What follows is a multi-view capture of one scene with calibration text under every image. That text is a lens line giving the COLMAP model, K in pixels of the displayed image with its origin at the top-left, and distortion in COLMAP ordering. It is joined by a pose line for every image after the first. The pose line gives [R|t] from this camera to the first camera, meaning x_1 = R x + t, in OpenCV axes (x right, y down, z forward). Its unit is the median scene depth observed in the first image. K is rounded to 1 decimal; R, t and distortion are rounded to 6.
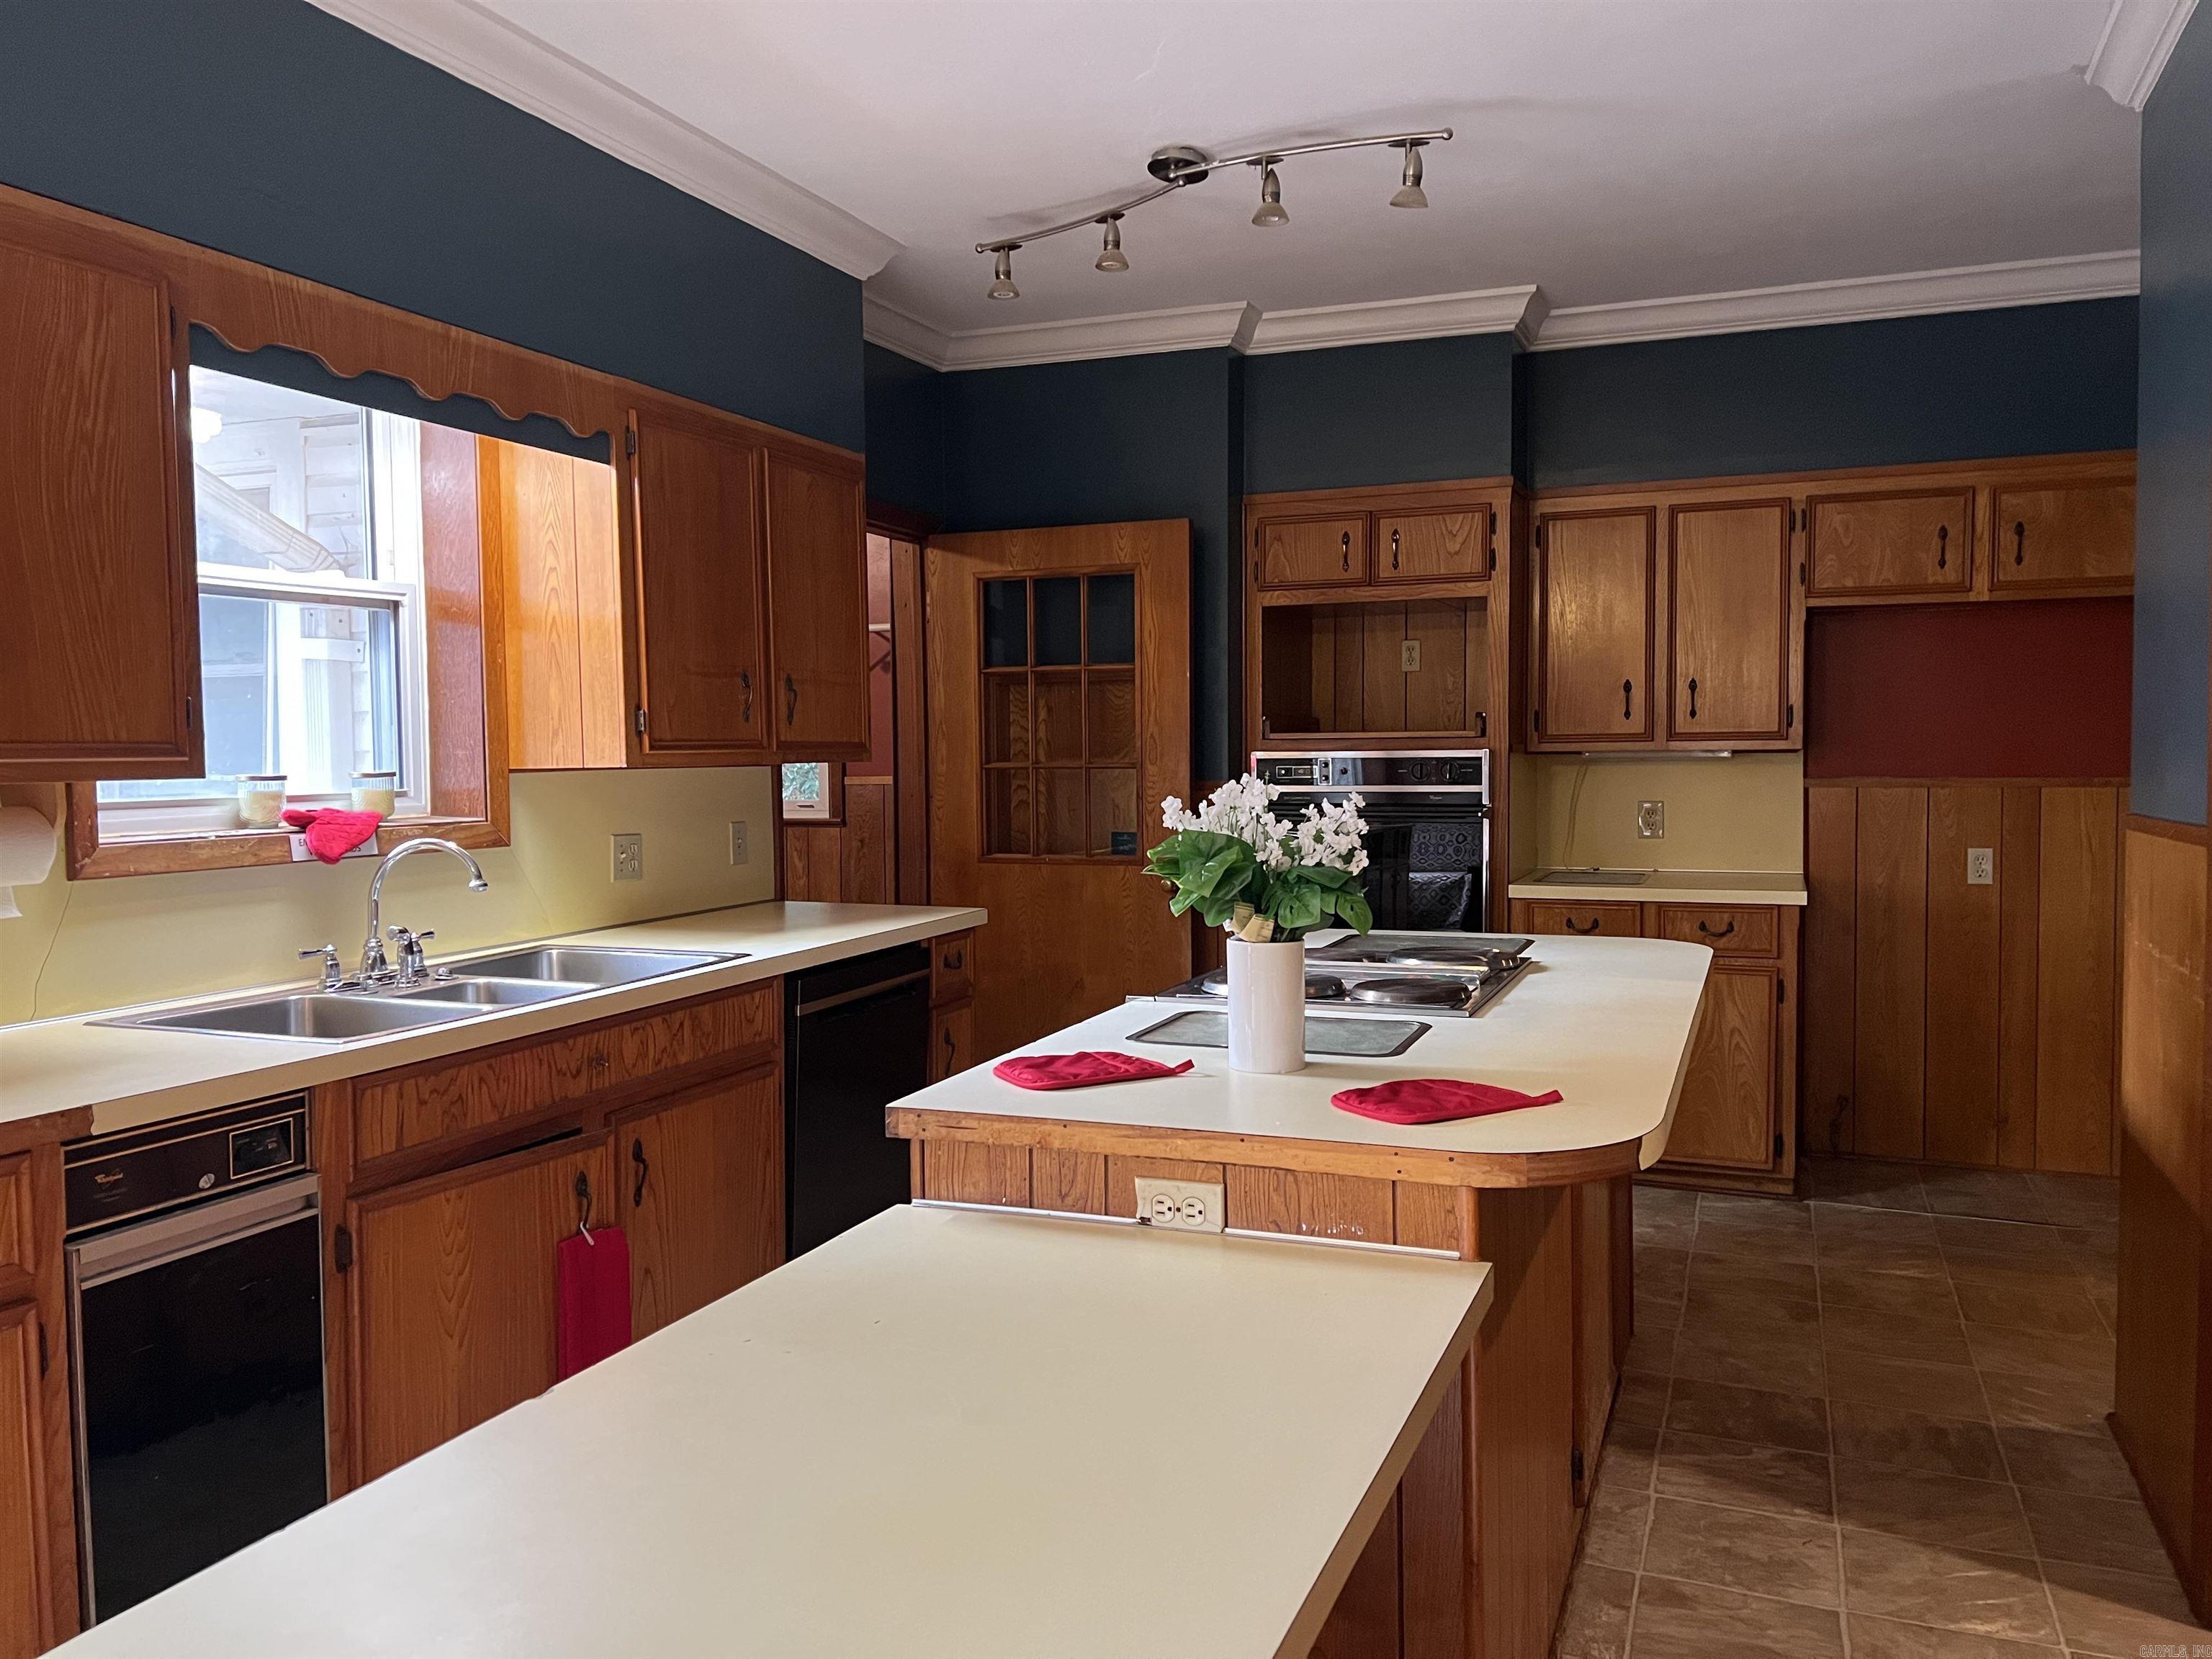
lens RADIAL K [[1662.4, 0, 1104.1], [0, 1662.4, 837.3], [0, 0, 1]] dist [0.049635, -0.054178]
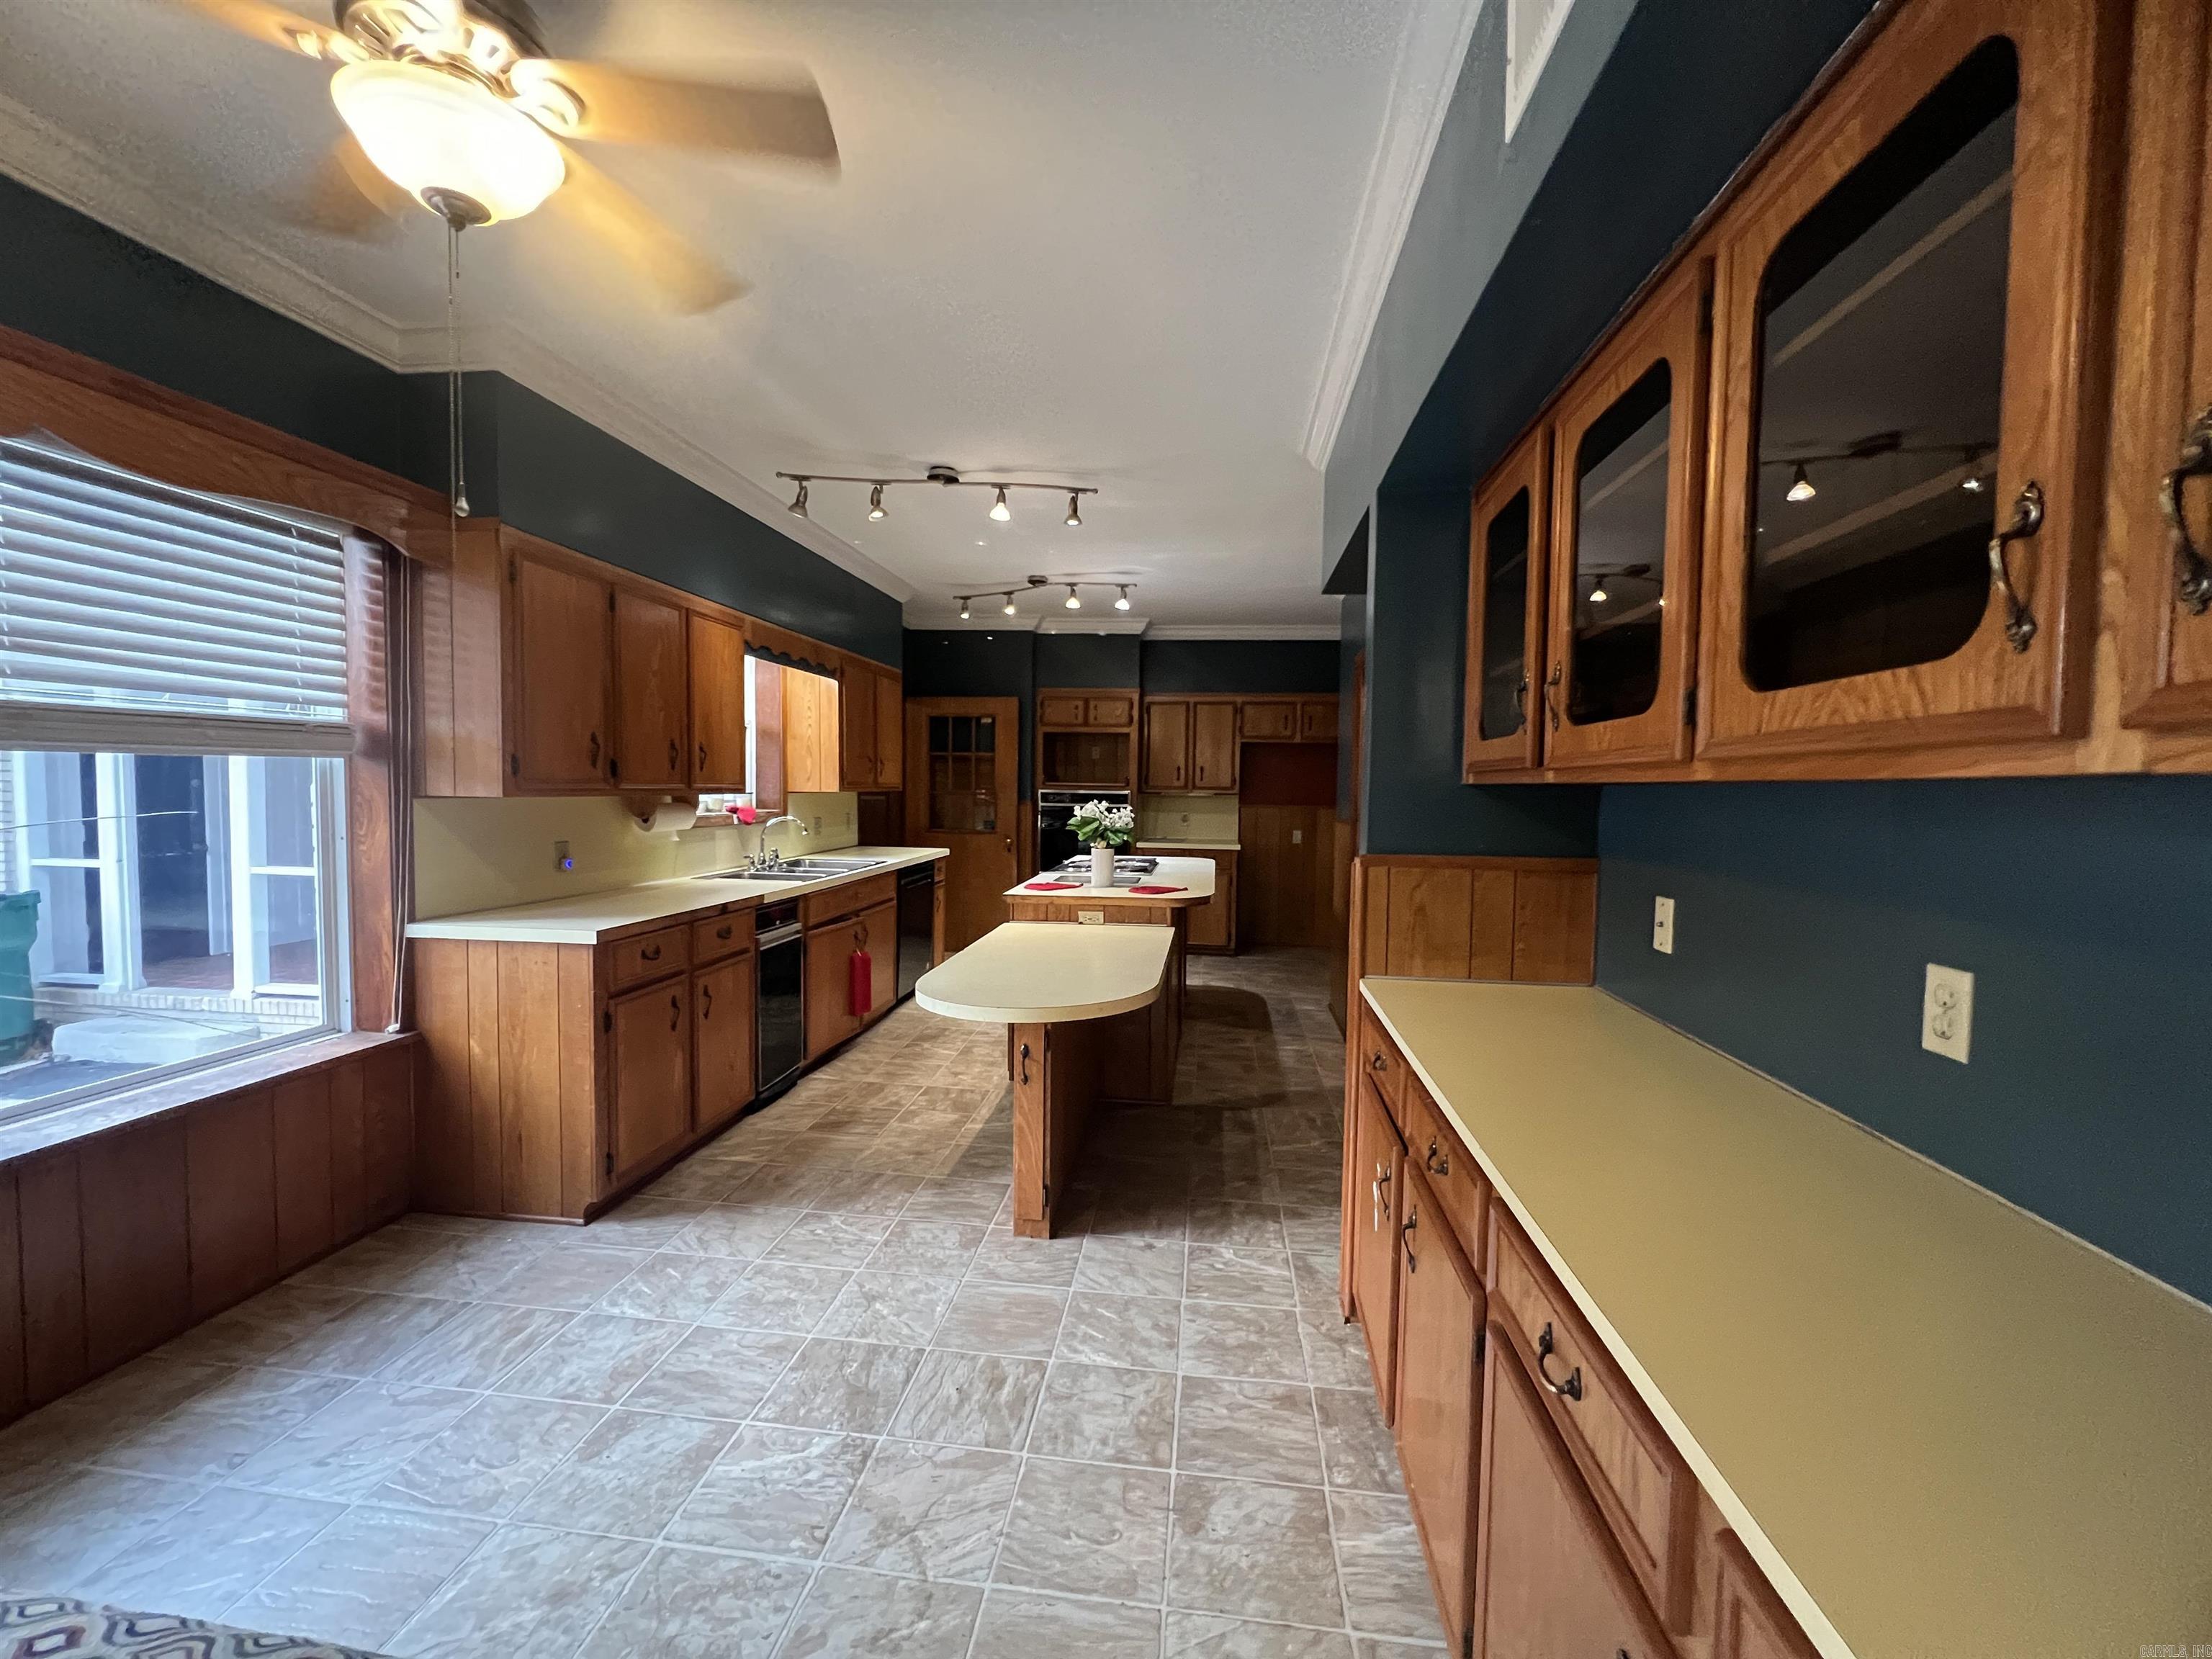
lens RADIAL K [[883.3, 0, 1113.0], [0, 883.3, 830.3], [0, 0, 1]] dist [0.011370, 0.000393]
pose [[0.964561, 0.011108, 0.263624, -0.170673], [-0.010951, 0.999938, -0.002064, 0.013145], [-0.263631, -0.000896, 0.964623, -0.357032]]
